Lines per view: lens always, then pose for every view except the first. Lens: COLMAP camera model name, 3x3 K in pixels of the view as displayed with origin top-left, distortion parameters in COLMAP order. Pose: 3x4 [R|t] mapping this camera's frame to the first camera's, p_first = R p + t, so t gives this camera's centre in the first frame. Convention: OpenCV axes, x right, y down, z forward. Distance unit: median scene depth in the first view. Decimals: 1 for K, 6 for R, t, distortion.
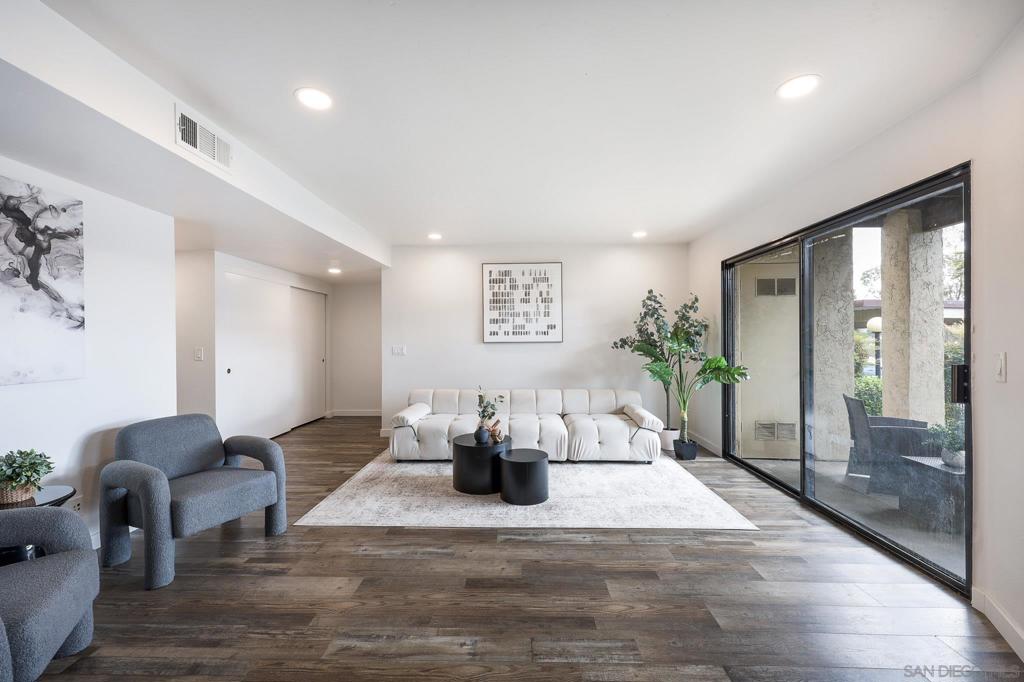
lens RADIAL K [[418.0, 0, 512.7], [0, 418.0, 339.4], [0, 0, 1]] dist [0.000431, 0.000308]
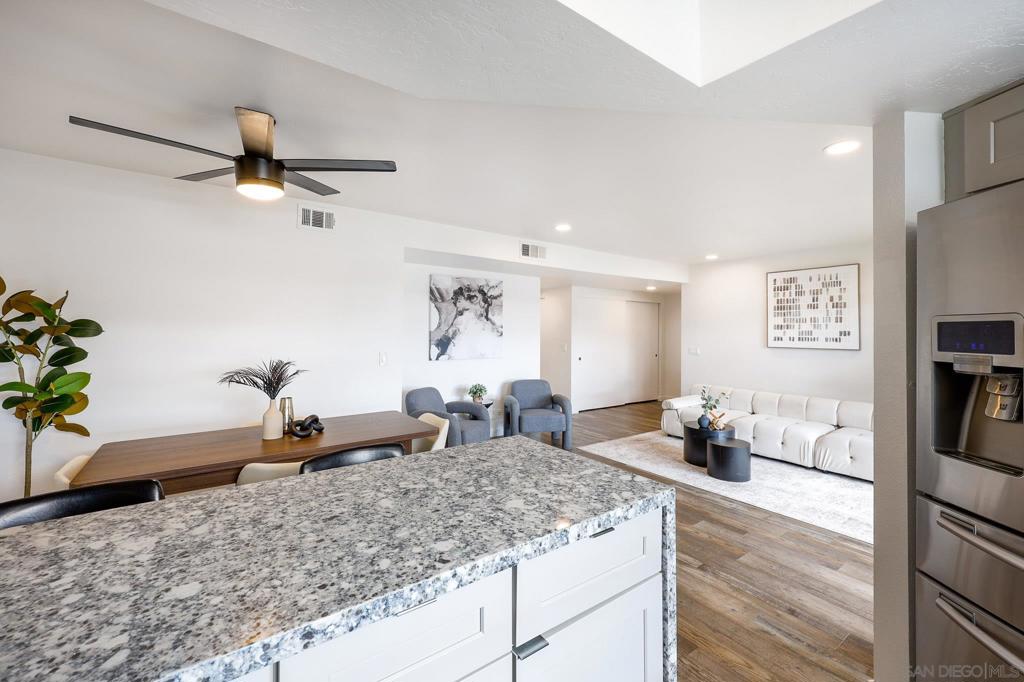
lens RADIAL K [[431.1, 0, 512.9], [0, 431.1, 321.1], [0, 0, 1]] dist [-0.001220, -0.000001]
pose [[0.604781, -0.006479, -0.796365, 0.708410], [-0.012636, 0.999763, -0.017730, -0.053814], [0.796291, 0.020786, 0.604556, -0.304786]]
